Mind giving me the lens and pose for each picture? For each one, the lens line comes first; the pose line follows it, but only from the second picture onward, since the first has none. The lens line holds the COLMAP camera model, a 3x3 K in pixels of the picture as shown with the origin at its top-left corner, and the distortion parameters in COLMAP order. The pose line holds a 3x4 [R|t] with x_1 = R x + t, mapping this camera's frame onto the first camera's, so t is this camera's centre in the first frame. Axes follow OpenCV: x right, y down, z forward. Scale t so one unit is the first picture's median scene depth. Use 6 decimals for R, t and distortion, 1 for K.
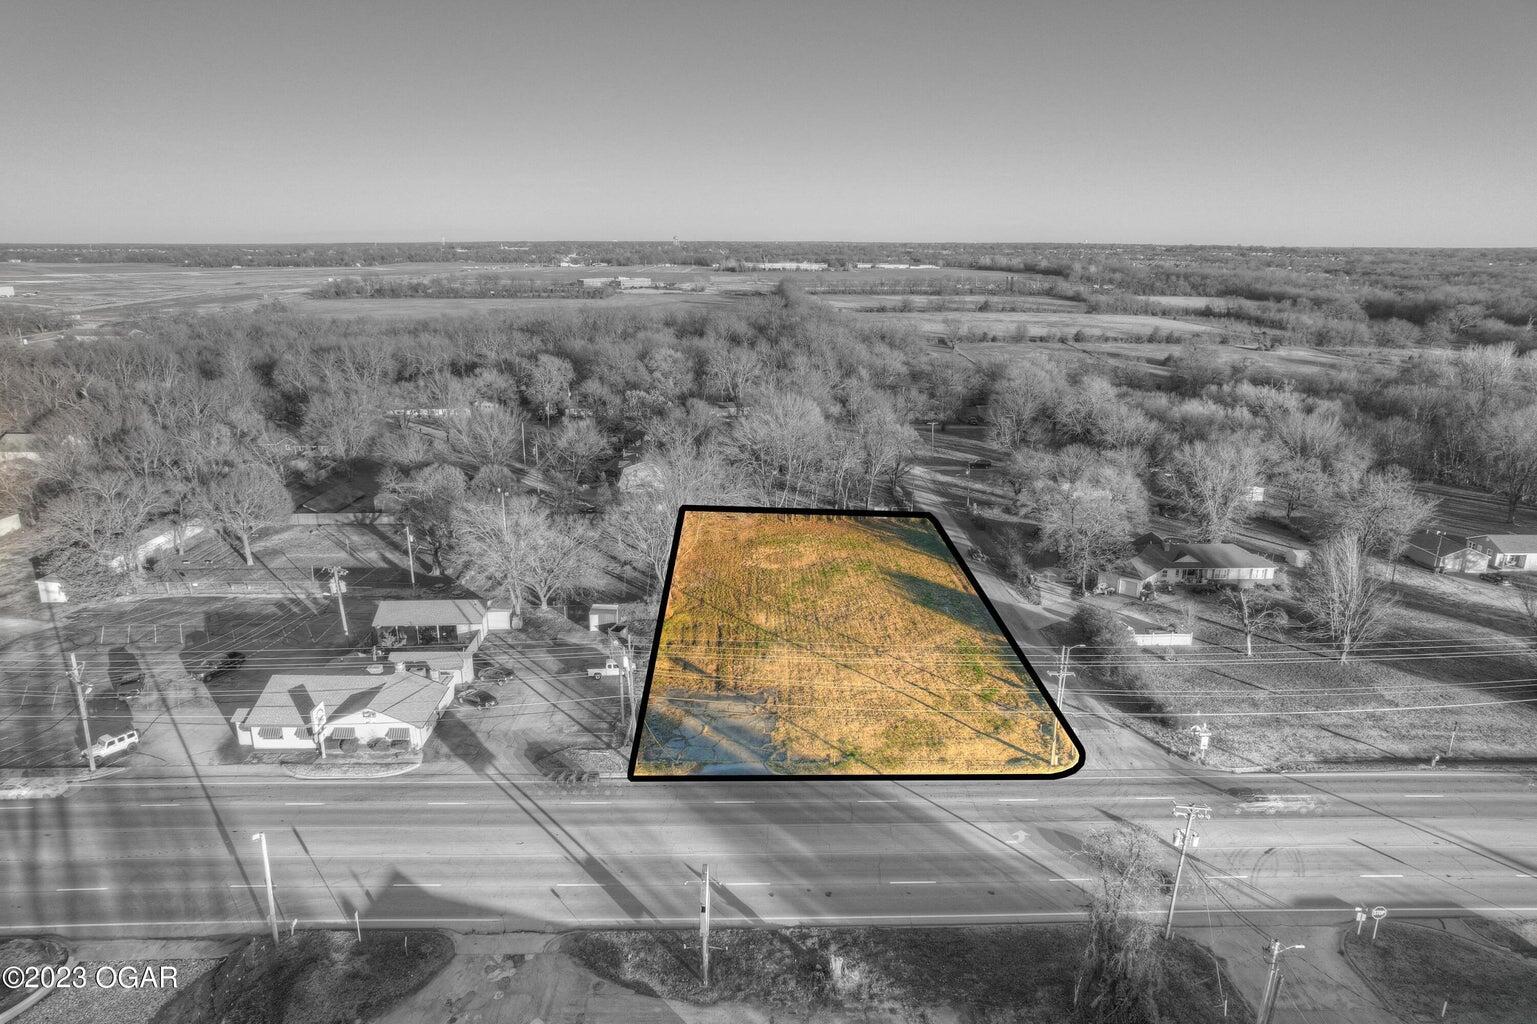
lens RADIAL K [[976.7, 0, 767.3], [0, 976.7, 518.0], [0, 0, 1]] dist [-0.068697, 0.059669]
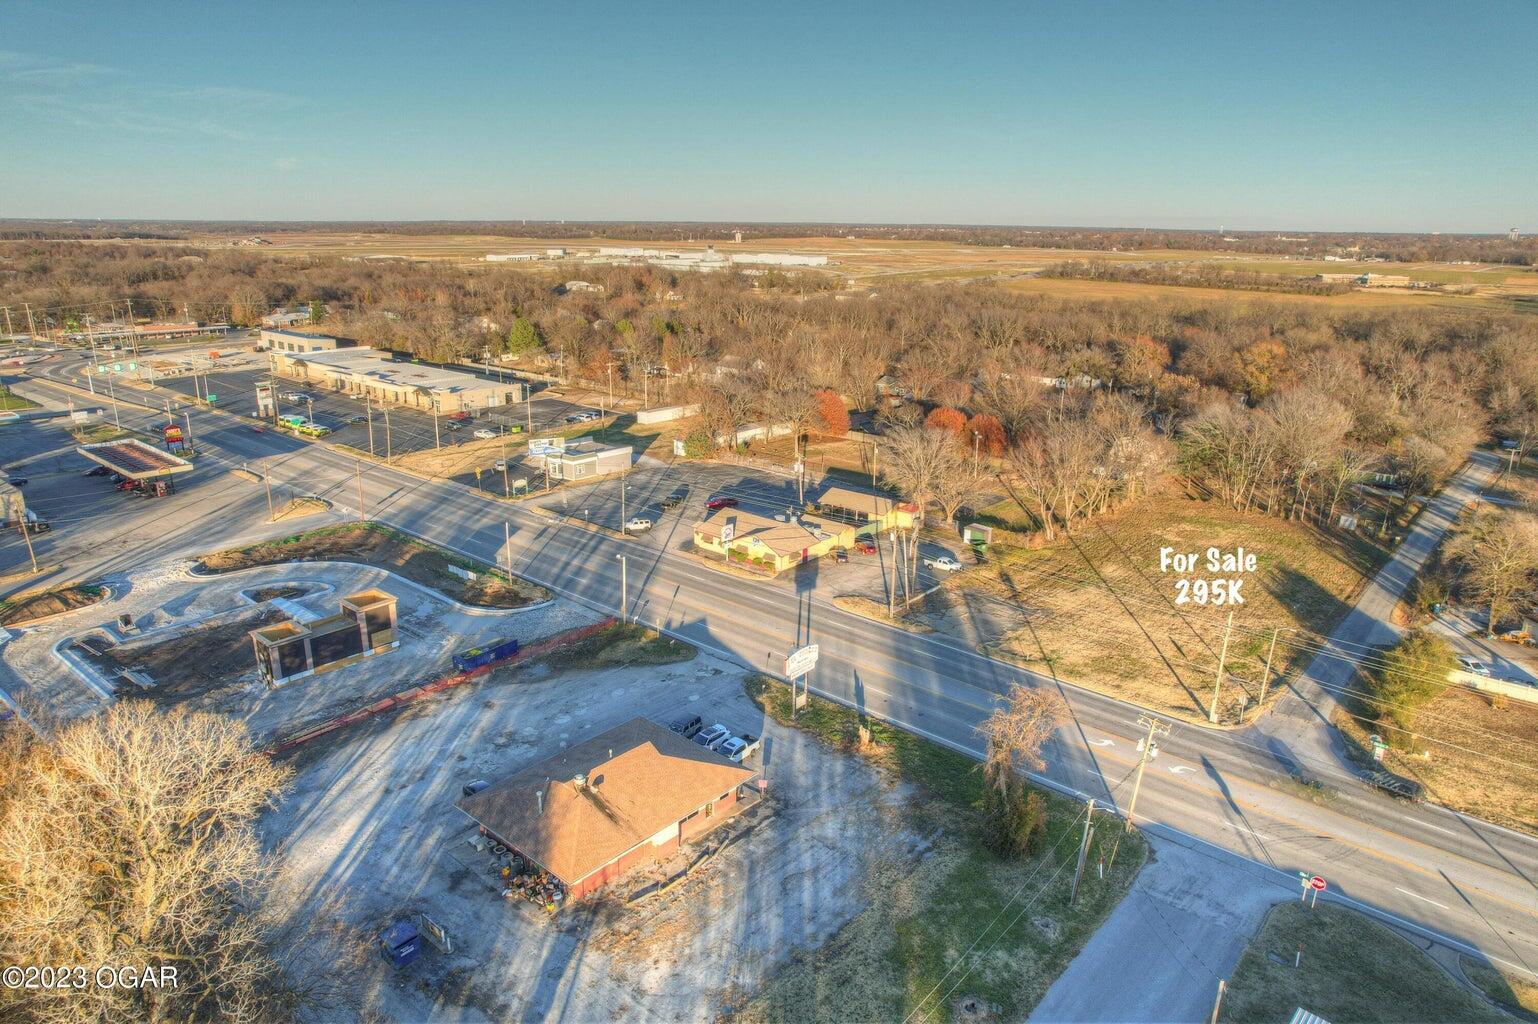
lens RADIAL K [[977.4, 0, 772.0], [0, 977.4, 525.0], [0, 0, 1]] dist [-0.068697, 0.059669]
pose [[0.740508, 0.205067, -0.639997, 0.443504], [-0.192204, 0.977154, 0.090709, 0.029828], [0.643977, 0.055839, 0.763004, -0.109953]]
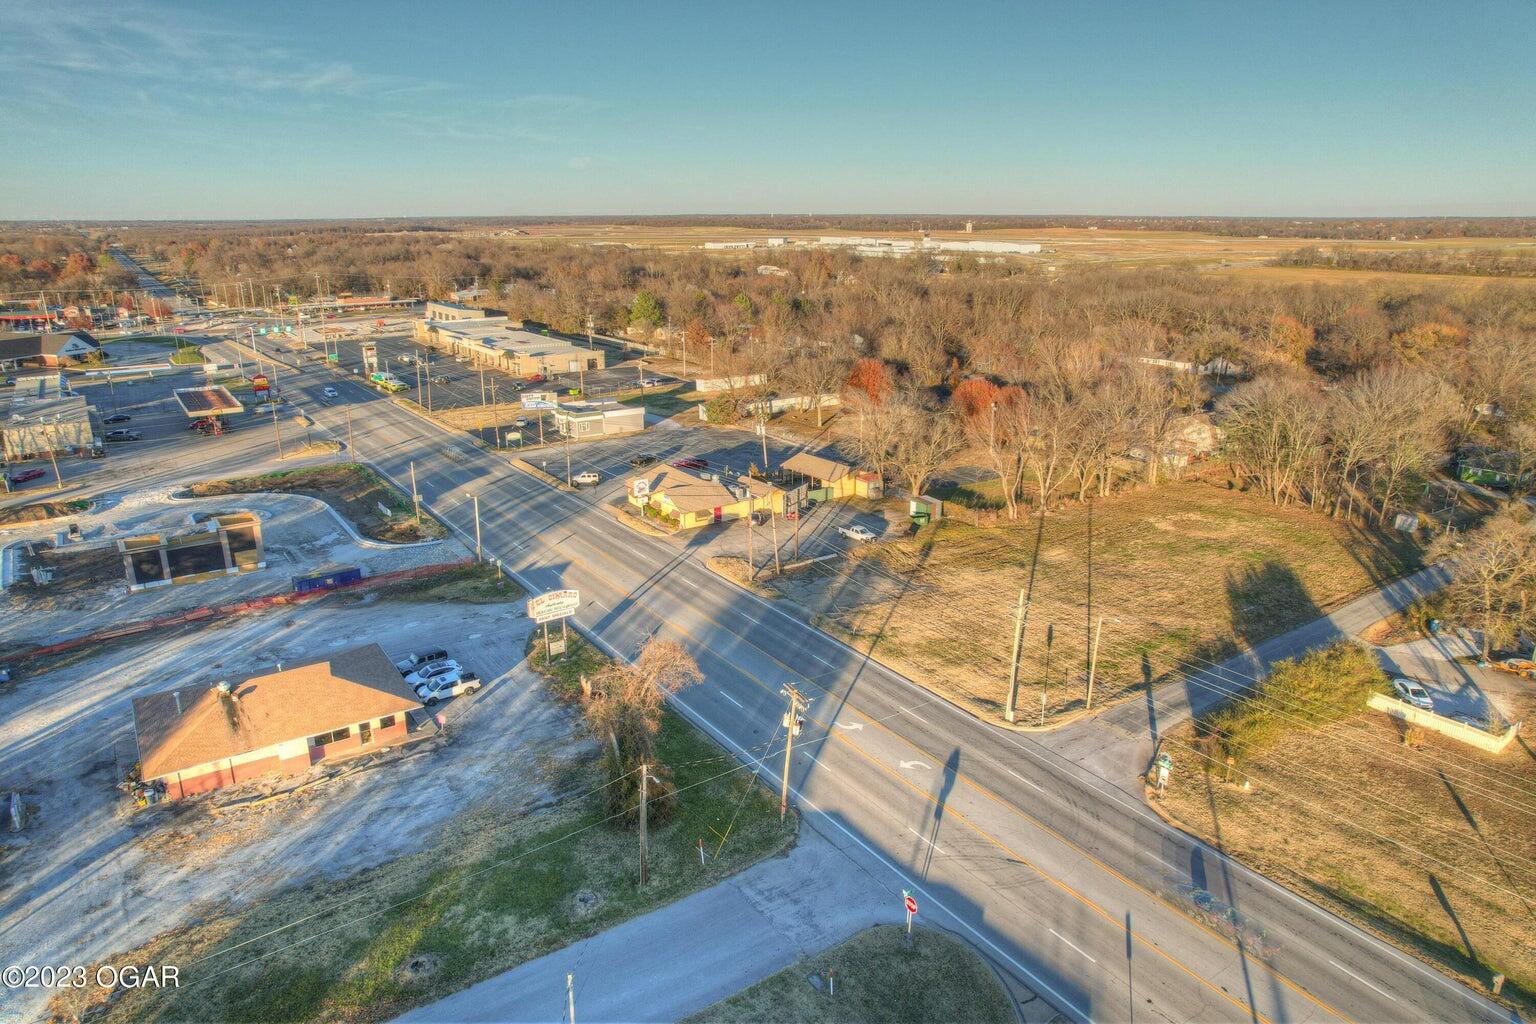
lens RADIAL K [[976.1, 0, 769.3], [0, 976.1, 522.7], [0, 0, 1]] dist [-0.068697, 0.059669]
pose [[0.554781, 0.249184, -0.793805, 0.654350], [-0.225203, 0.963455, 0.145047, -0.003204], [0.800938, 0.098297, 0.590623, 0.206195]]
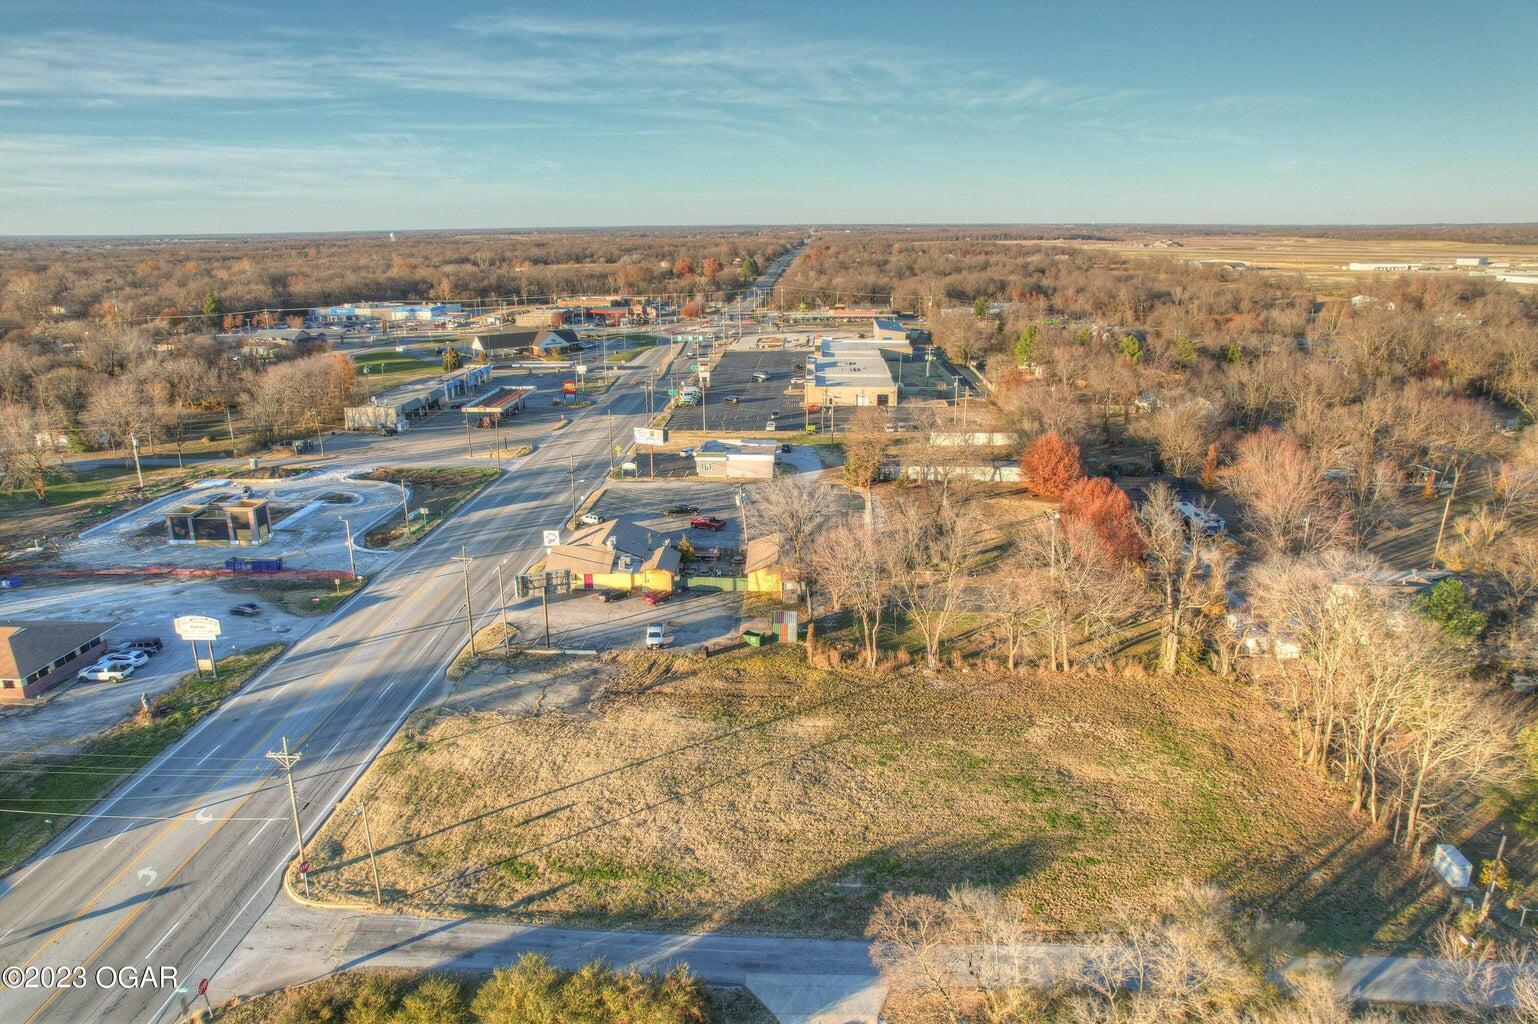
lens RADIAL K [[977.4, 0, 763.7], [0, 977.4, 521.0], [0, 0, 1]] dist [-0.068697, 0.059669]
pose [[-0.076688, 0.289755, -0.954024, 0.731255], [-0.266402, 0.916100, 0.299651, -0.278438], [0.960806, 0.277133, 0.006937, 0.991875]]
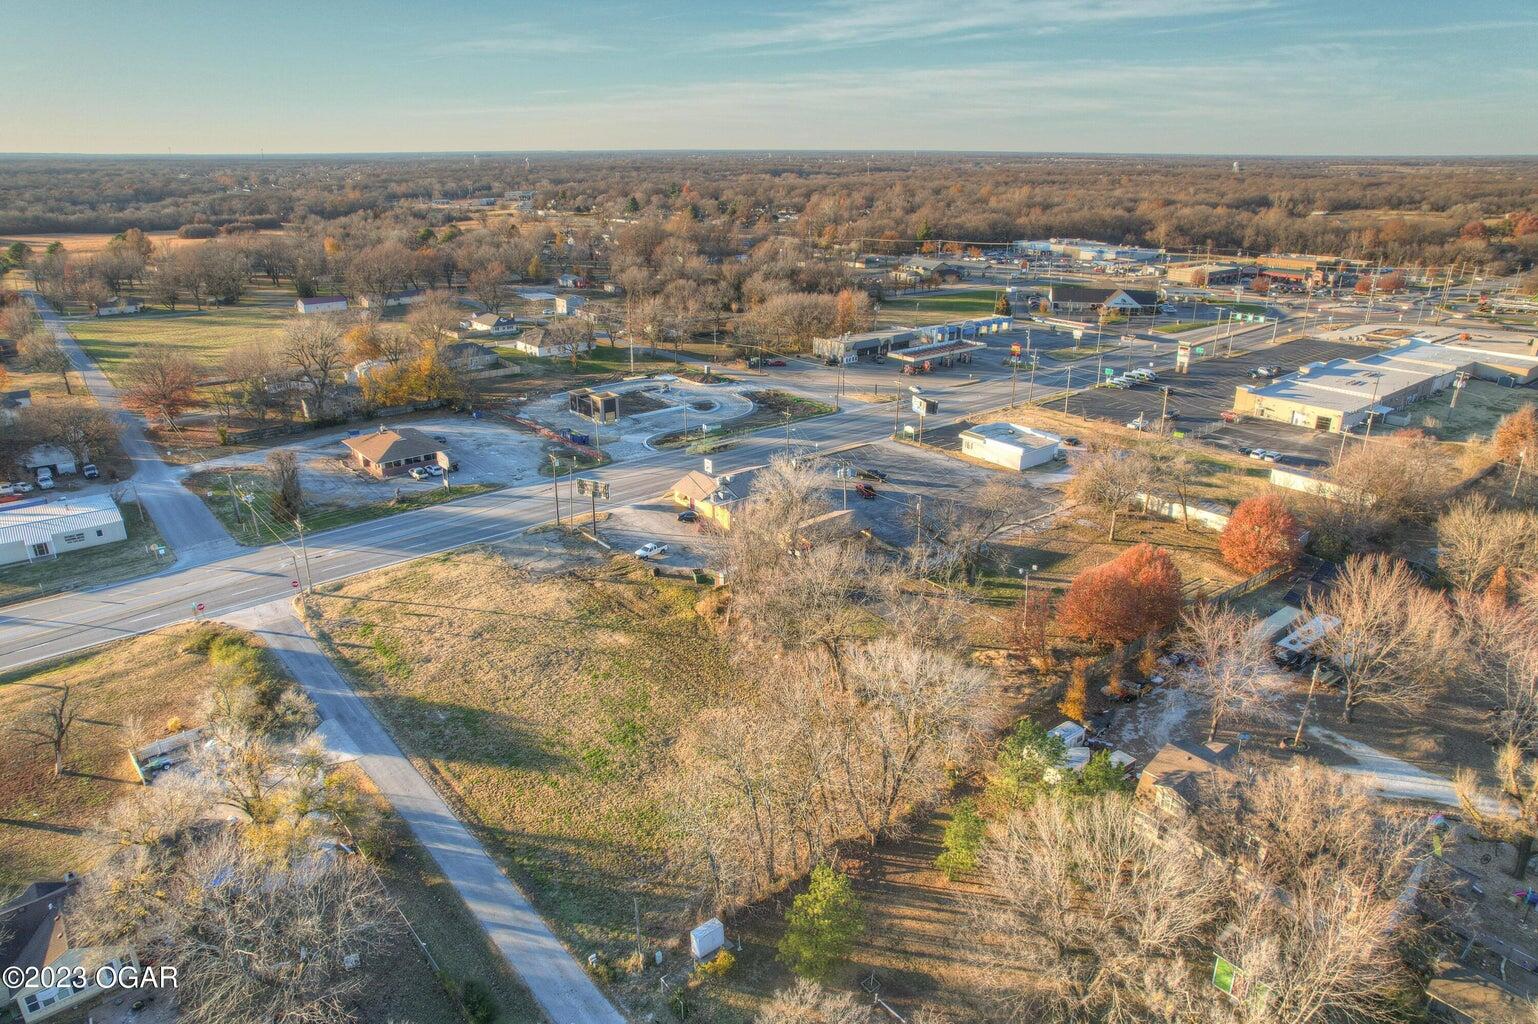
lens RADIAL K [[977.4, 0, 773.0], [0, 977.4, 513.4], [0, 0, 1]] dist [-0.068697, 0.059669]
pose [[-0.778349, 0.217625, -0.588907, 0.457289], [-0.176291, 0.824507, 0.537690, -0.597307], [0.602573, 0.522329, -0.603389, 1.751568]]
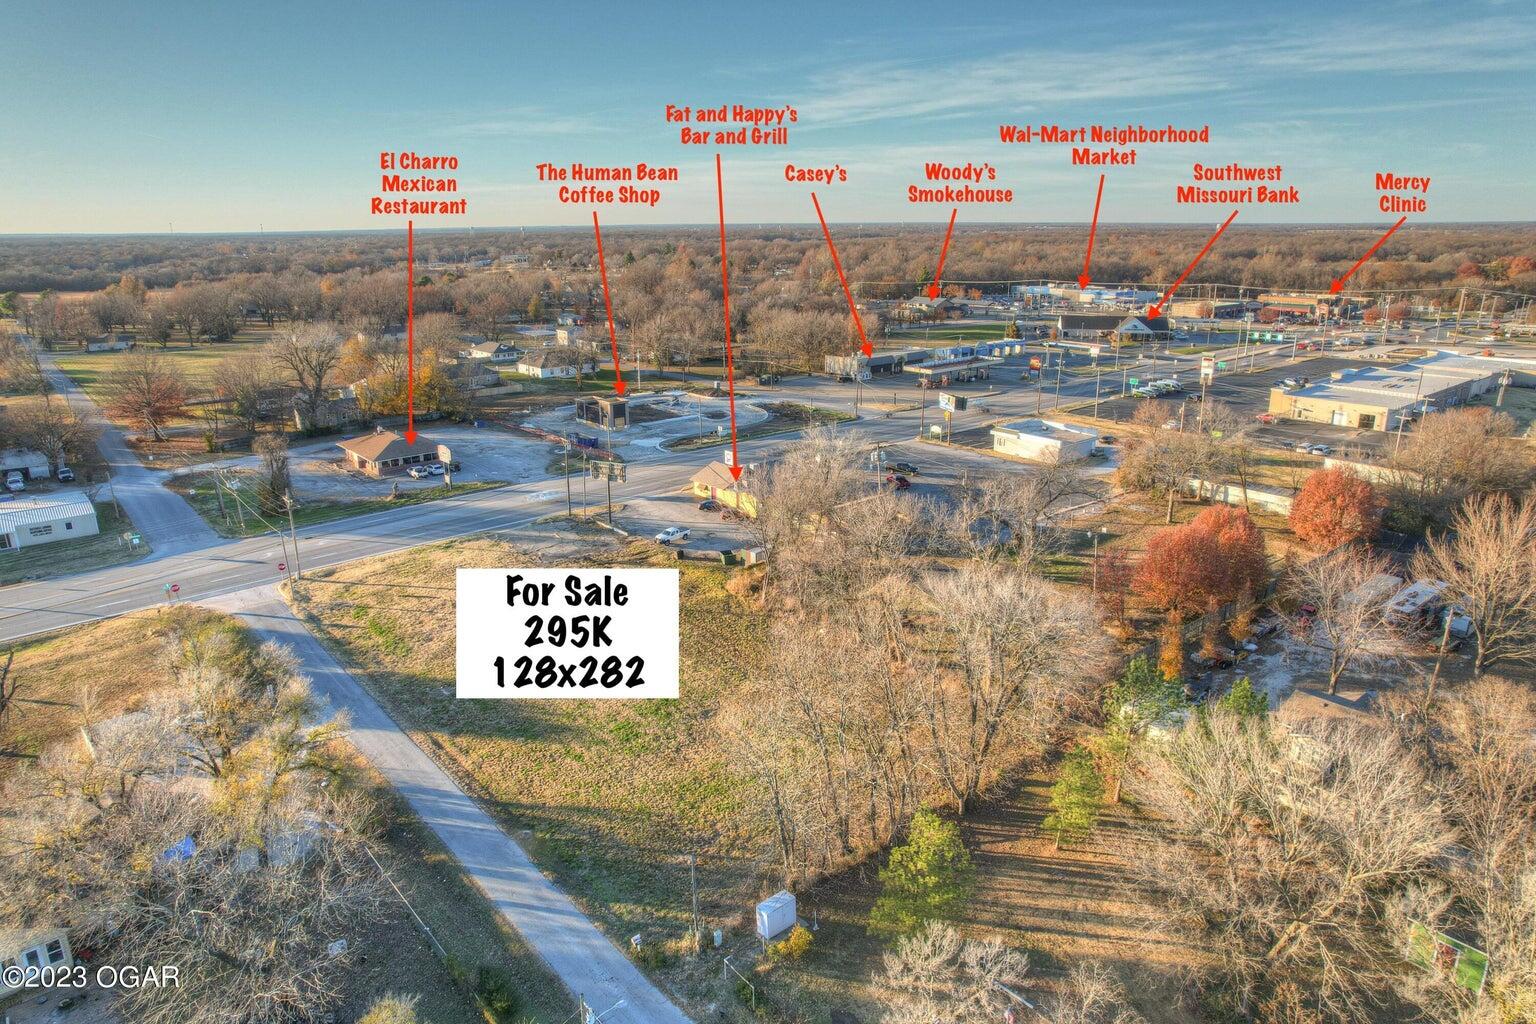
lens RADIAL K [[976.1, 0, 771.2], [0, 976.1, 514.6], [0, 0, 1]] dist [-0.068697, 0.059669]
pose [[-0.772633, 0.186009, -0.606992, 0.453573], [-0.169009, 0.861345, 0.479084, -0.446238], [0.611943, 0.472743, -0.634066, 1.712321]]
